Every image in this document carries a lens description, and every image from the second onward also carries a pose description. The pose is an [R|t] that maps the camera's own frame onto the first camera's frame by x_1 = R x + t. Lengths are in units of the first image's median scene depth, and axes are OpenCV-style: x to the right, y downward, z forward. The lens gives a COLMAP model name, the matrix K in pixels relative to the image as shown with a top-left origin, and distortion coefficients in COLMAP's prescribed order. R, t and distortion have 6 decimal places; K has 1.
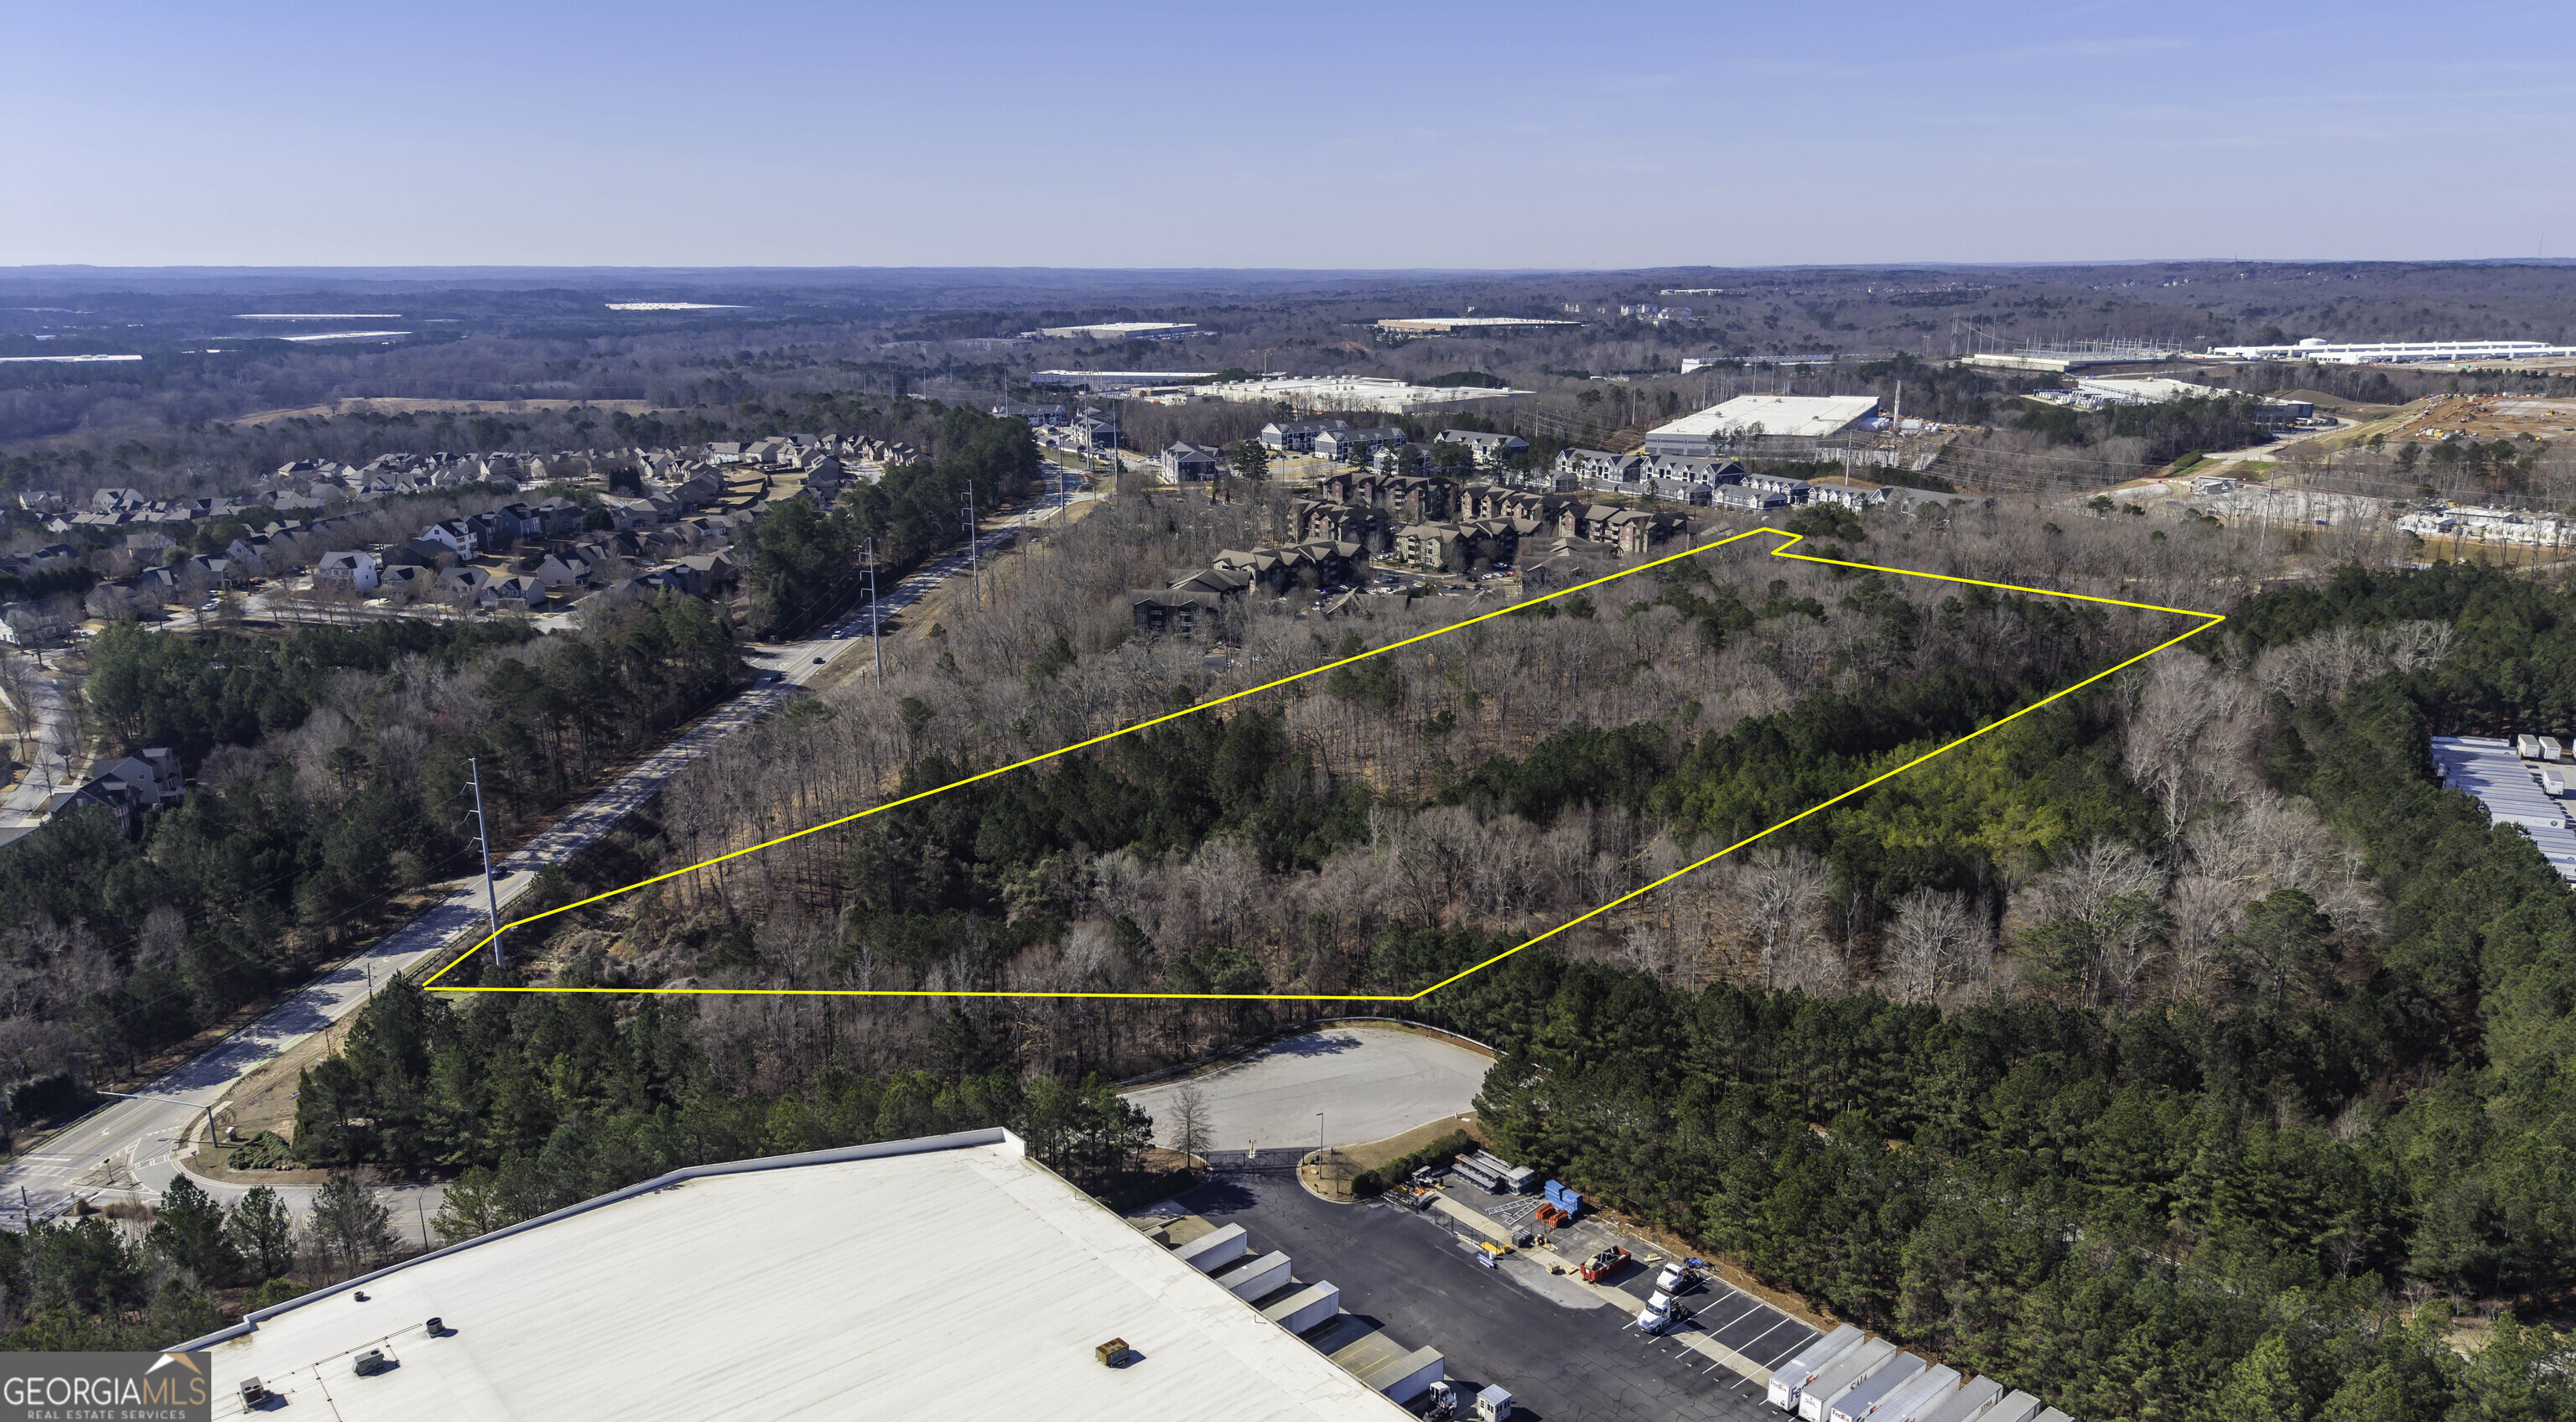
lens RADIAL K [[1731.2, 0, 1288.0], [0, 1731.2, 711.0], [0, 0, 1]] dist [0.026686, -0.034701]
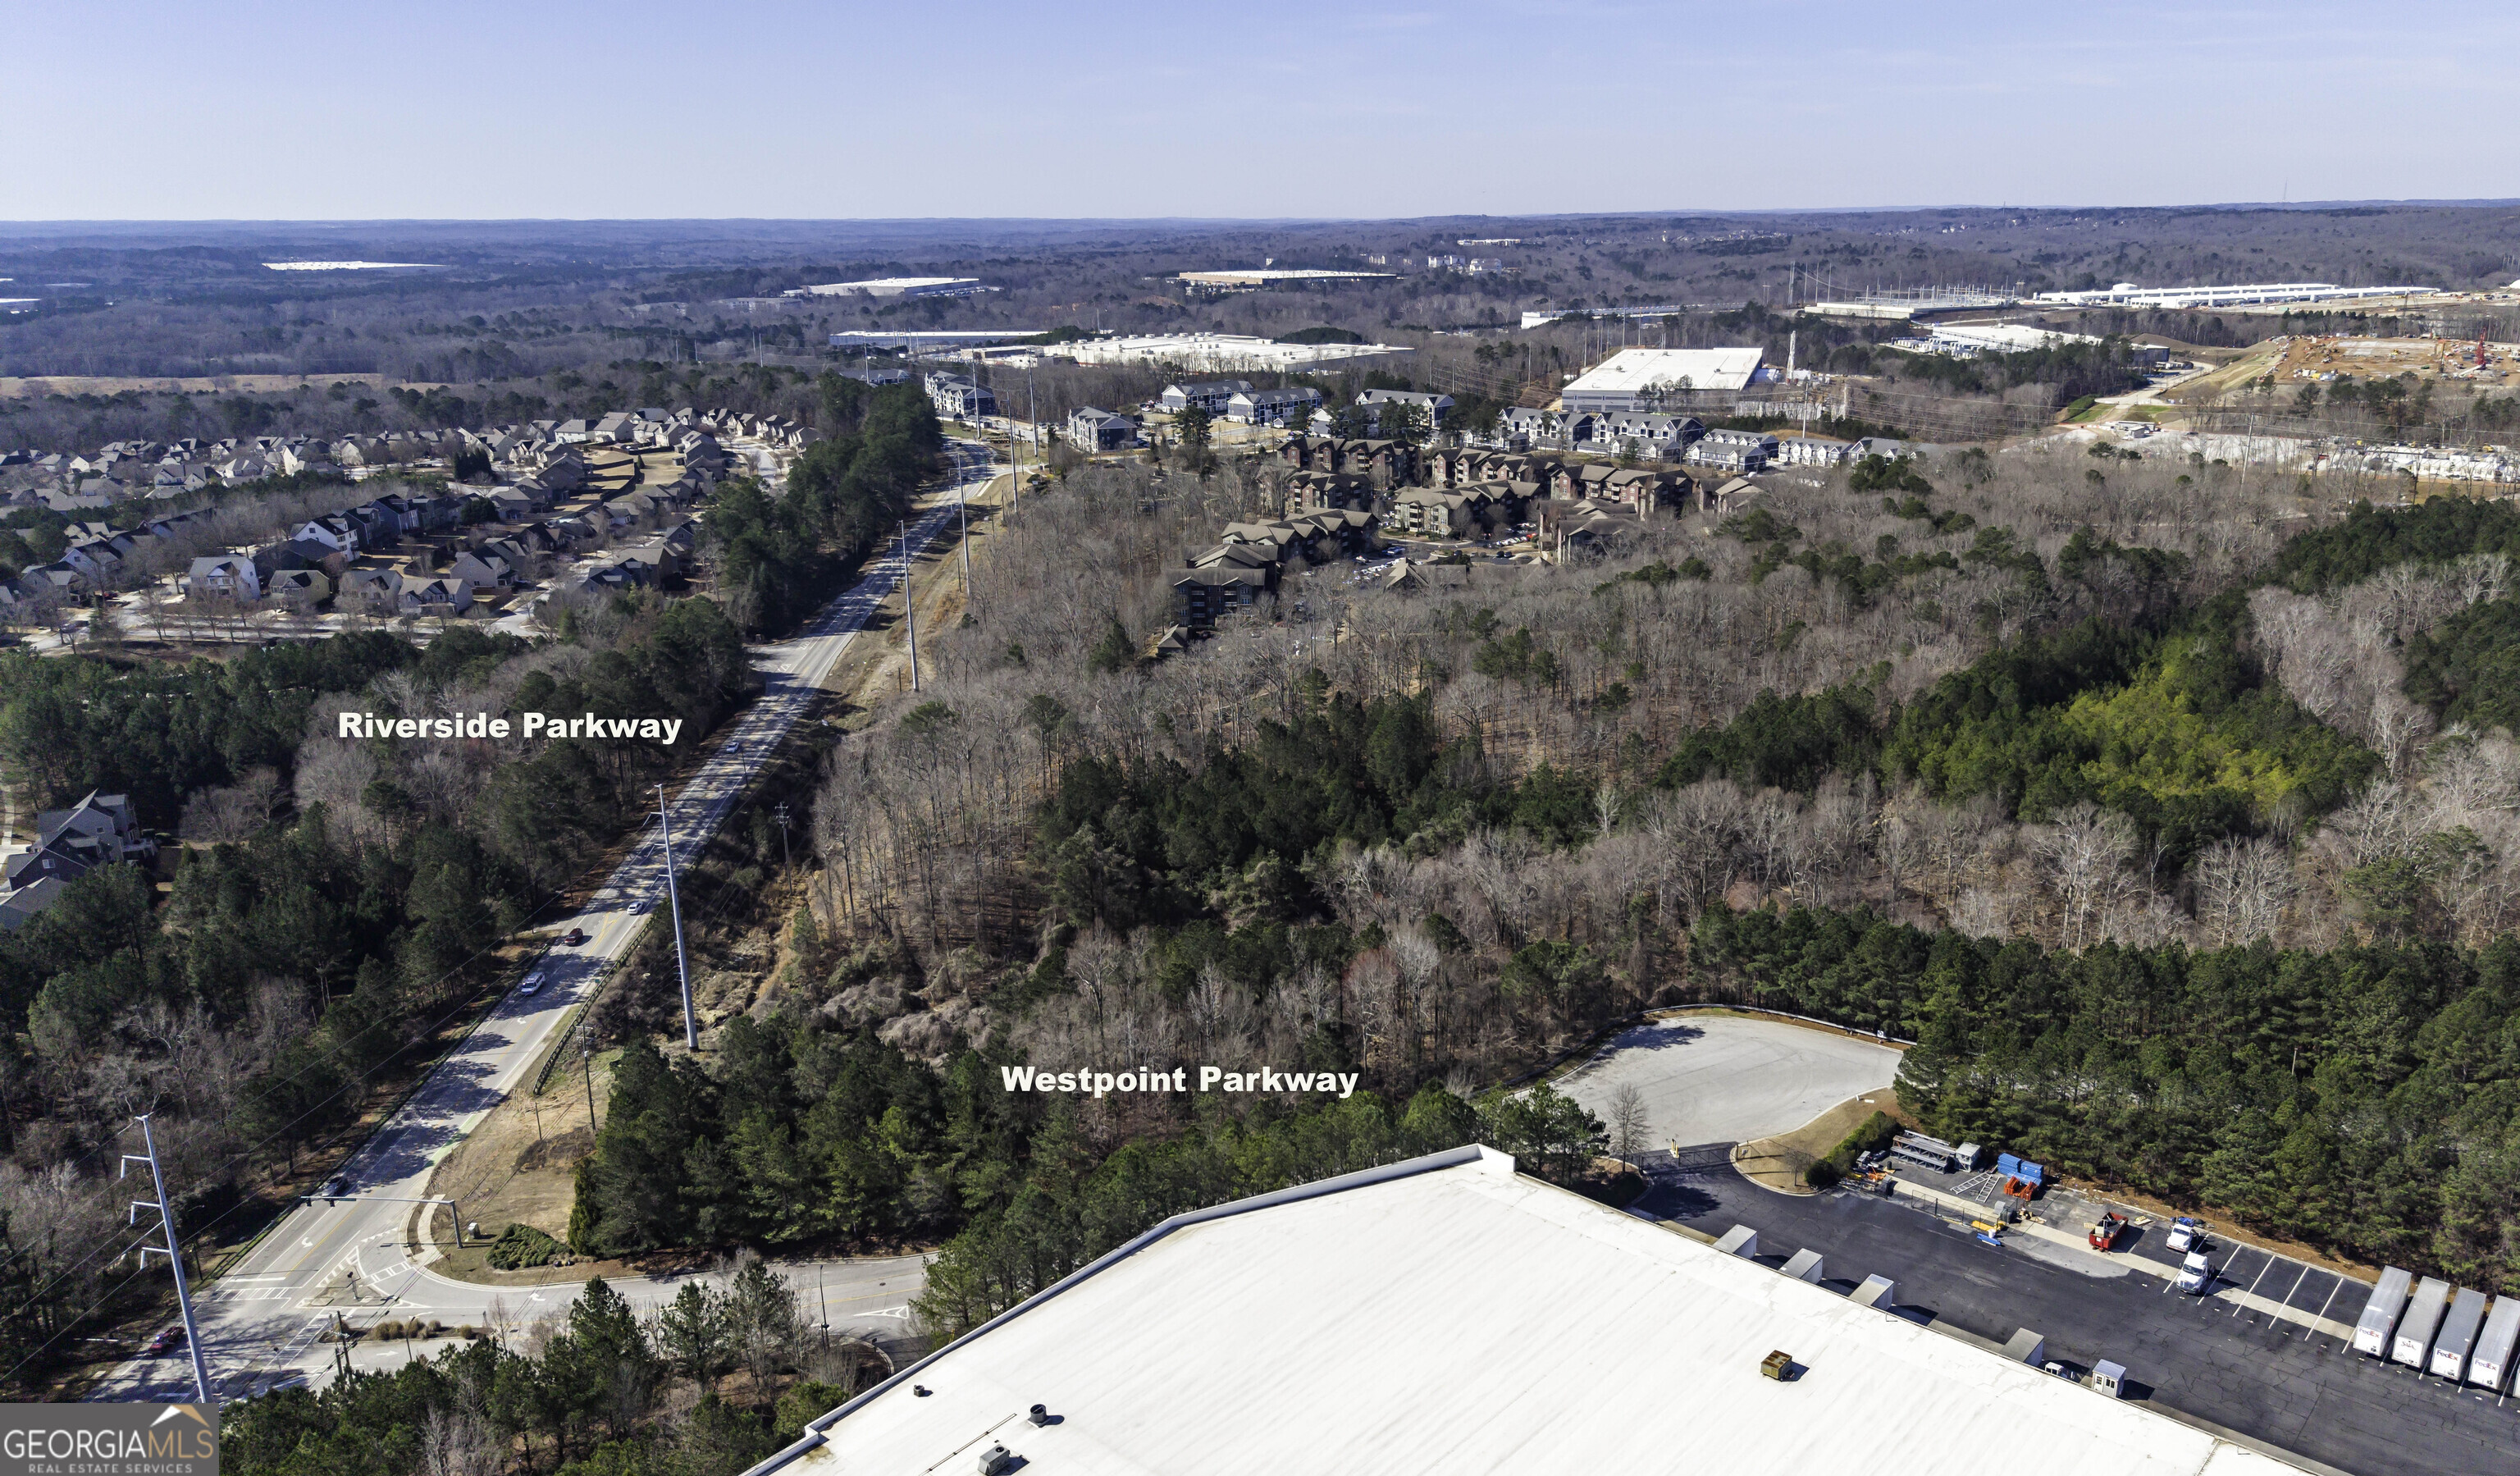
lens RADIAL K [[1836.5, 0, 1260.0], [0, 1836.5, 738.0], [0, 0, 1]] dist [0.012329, -0.007297]
pose [[0.986388, -0.049158, 0.156914, -0.161944], [0.045088, 0.998551, 0.029393, -0.005253], [-0.158132, -0.021918, 0.987175, 0.017388]]
